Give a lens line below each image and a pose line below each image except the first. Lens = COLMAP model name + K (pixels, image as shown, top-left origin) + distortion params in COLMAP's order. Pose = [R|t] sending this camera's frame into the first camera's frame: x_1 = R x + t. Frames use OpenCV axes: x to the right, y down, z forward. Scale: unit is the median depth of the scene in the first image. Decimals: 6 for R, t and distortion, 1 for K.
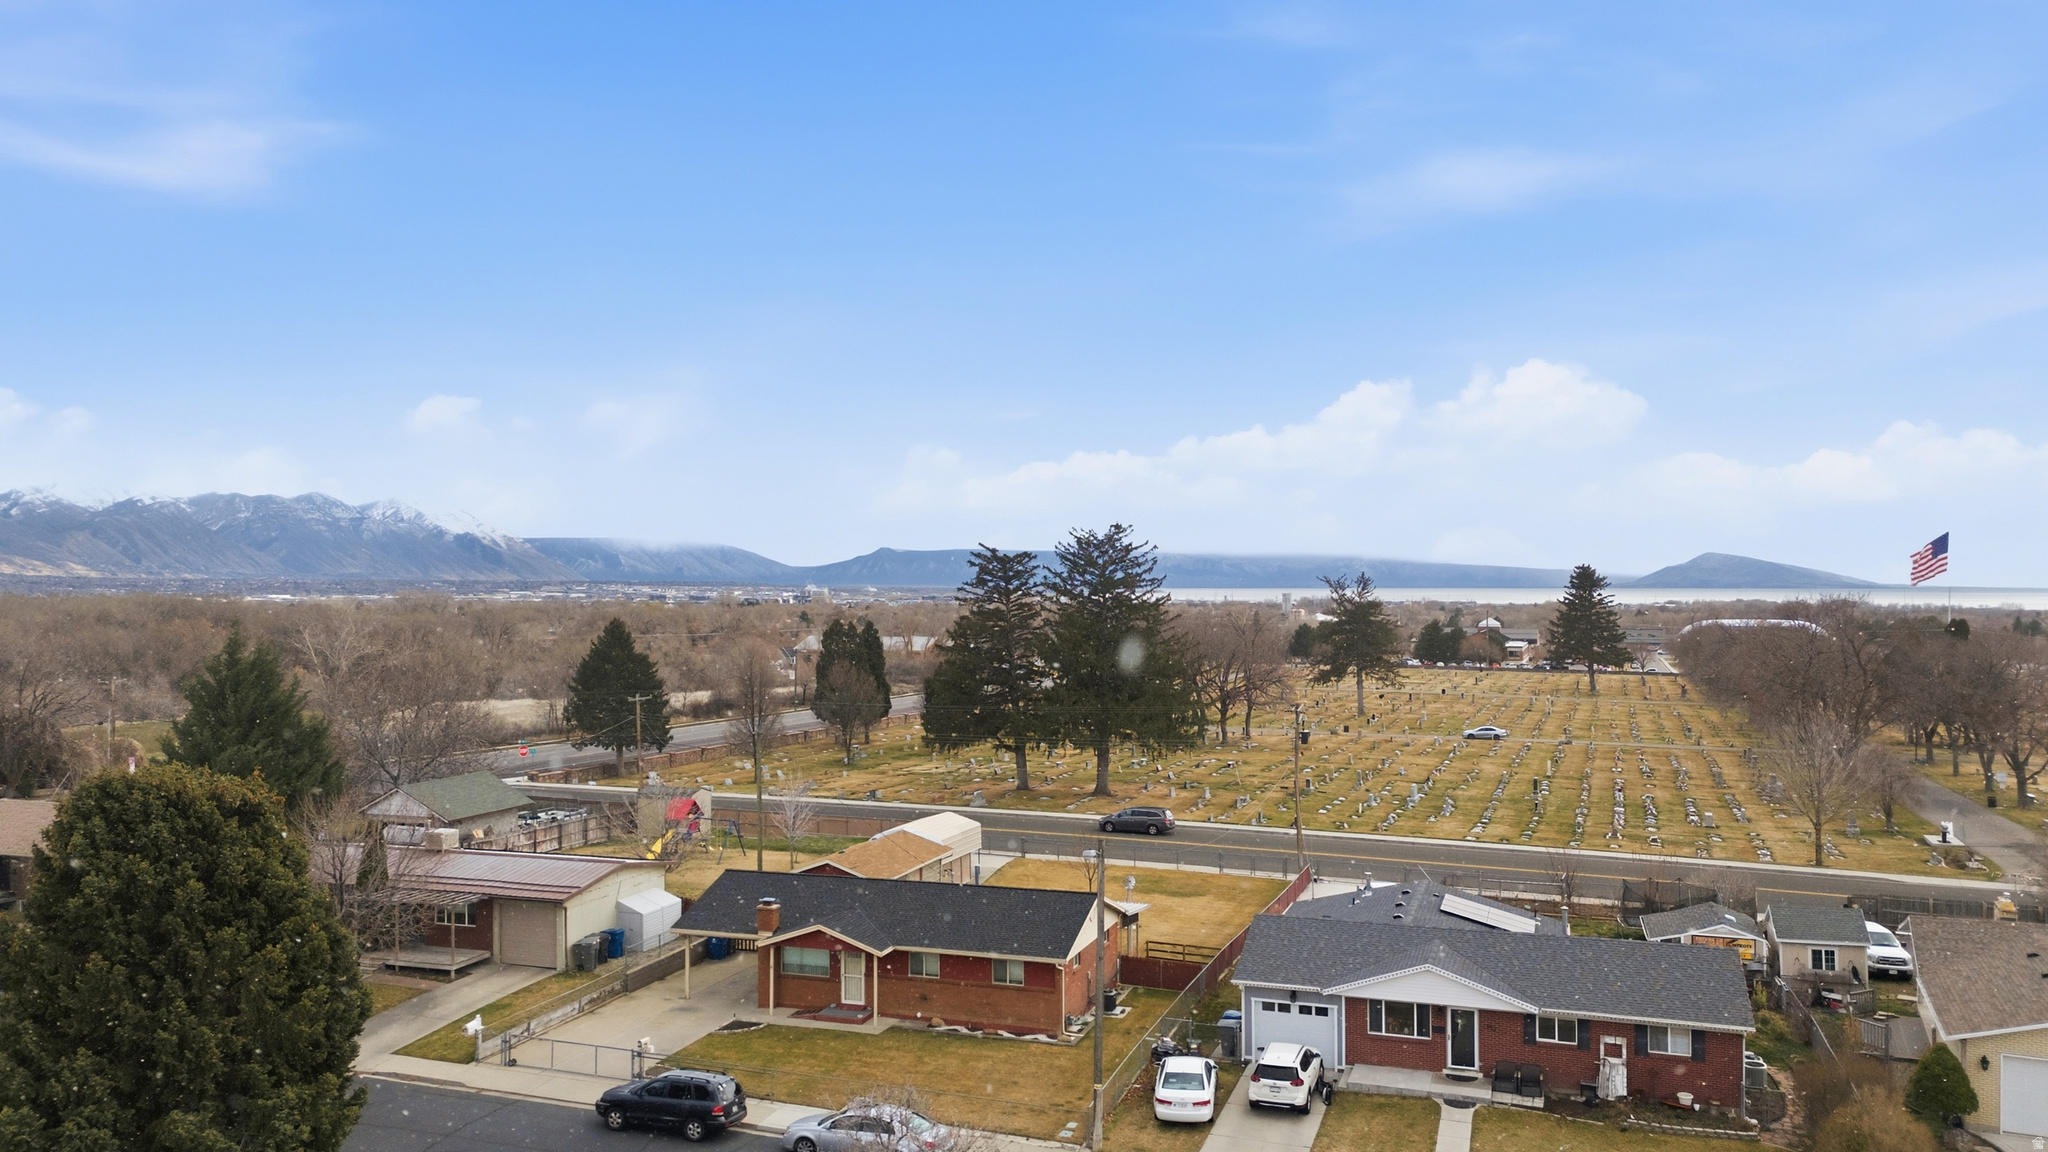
lens RADIAL K [[1534.1, 0, 1024.0], [0, 1534.1, 576.0], [0, 0, 1]] dist [0.093874, -0.107535]
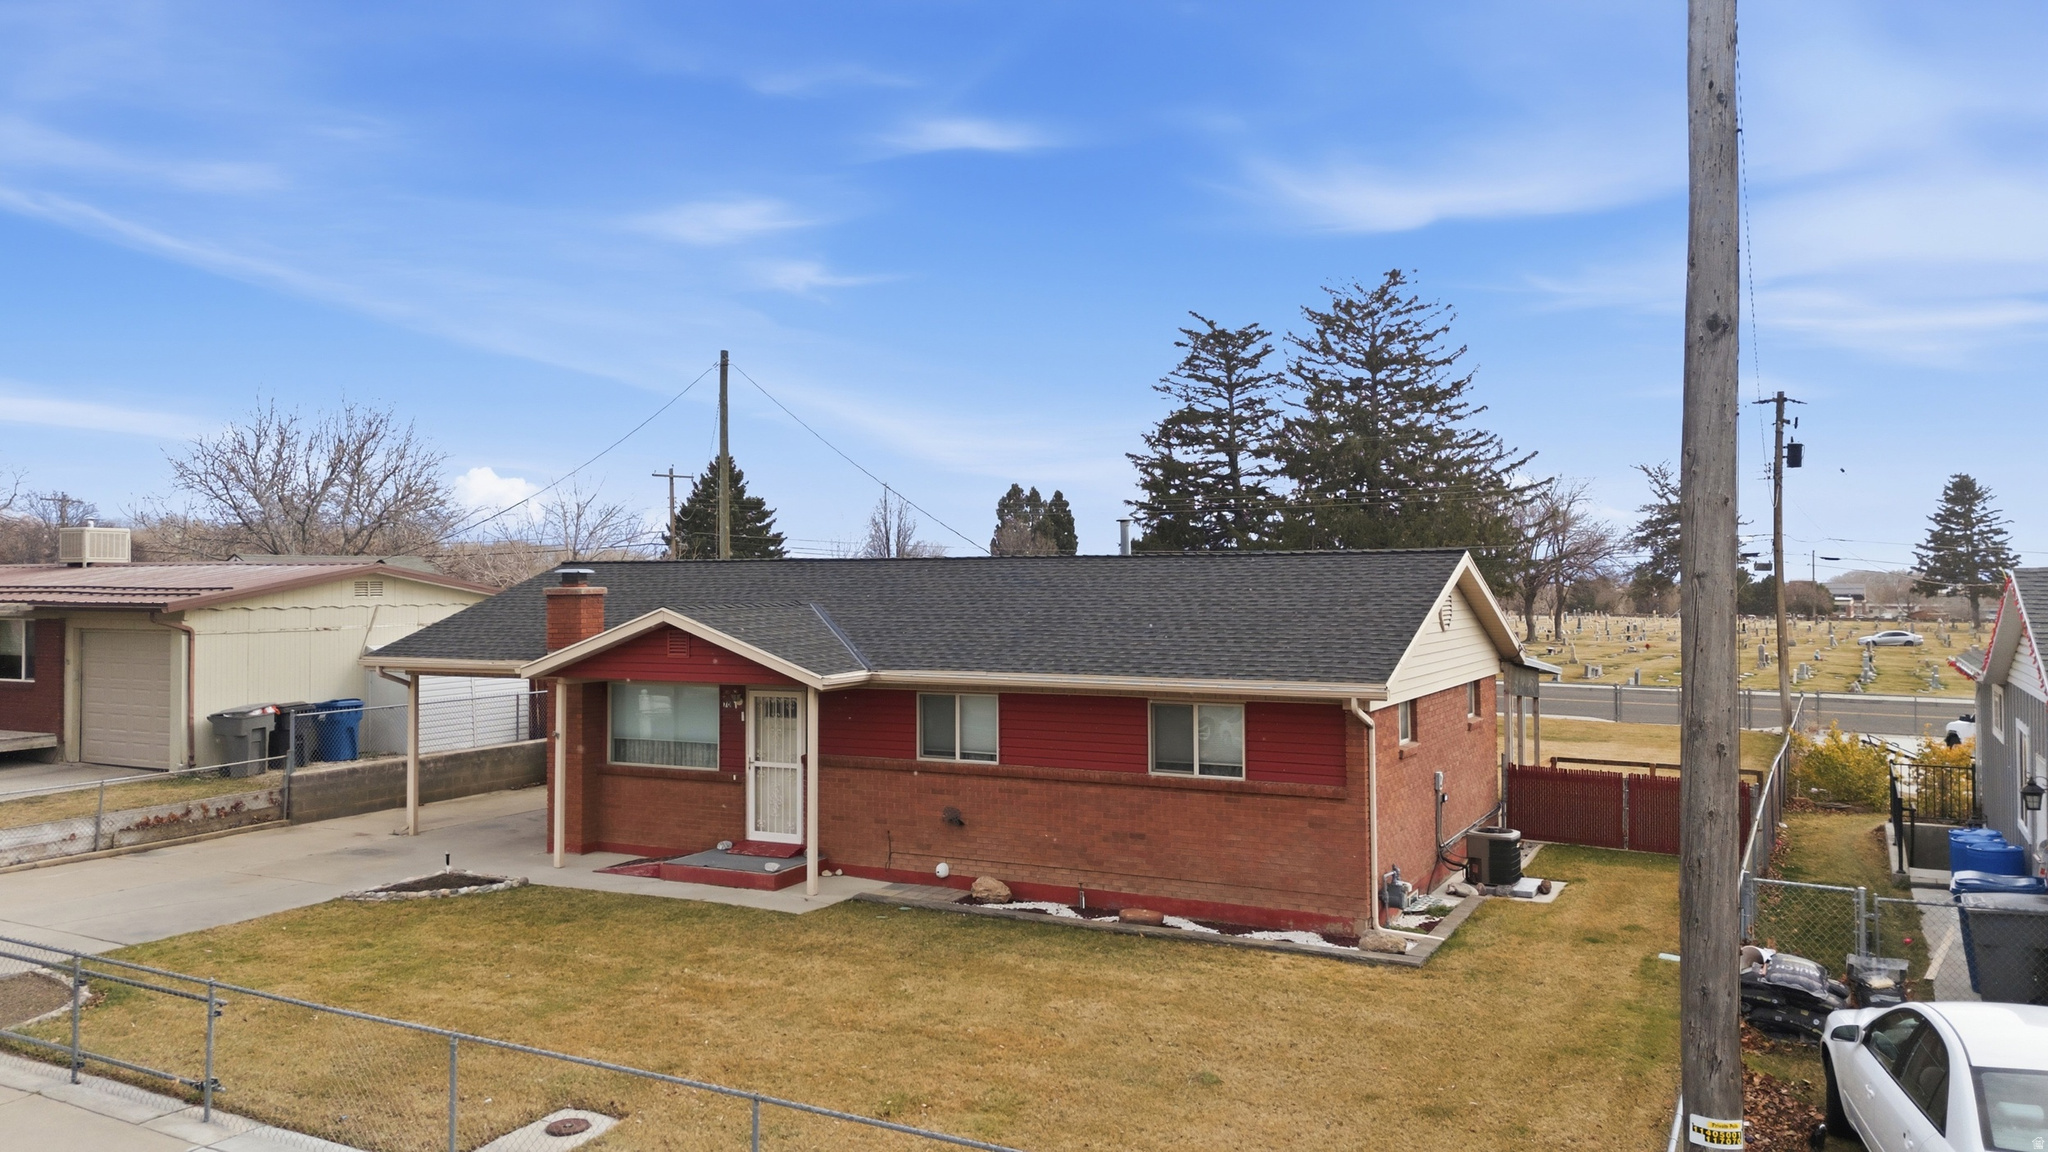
lens RADIAL K [[1501.7, 0, 1023.5], [0, 1501.7, 548.9], [0, 0, 1]] dist [0.100145, -0.125814]
pose [[0.987932, -0.007559, -0.154701, 0.003106], [0.004897, 0.999833, -0.017584, 0.221515], [0.154808, 0.016614, 0.987805, 0.677835]]
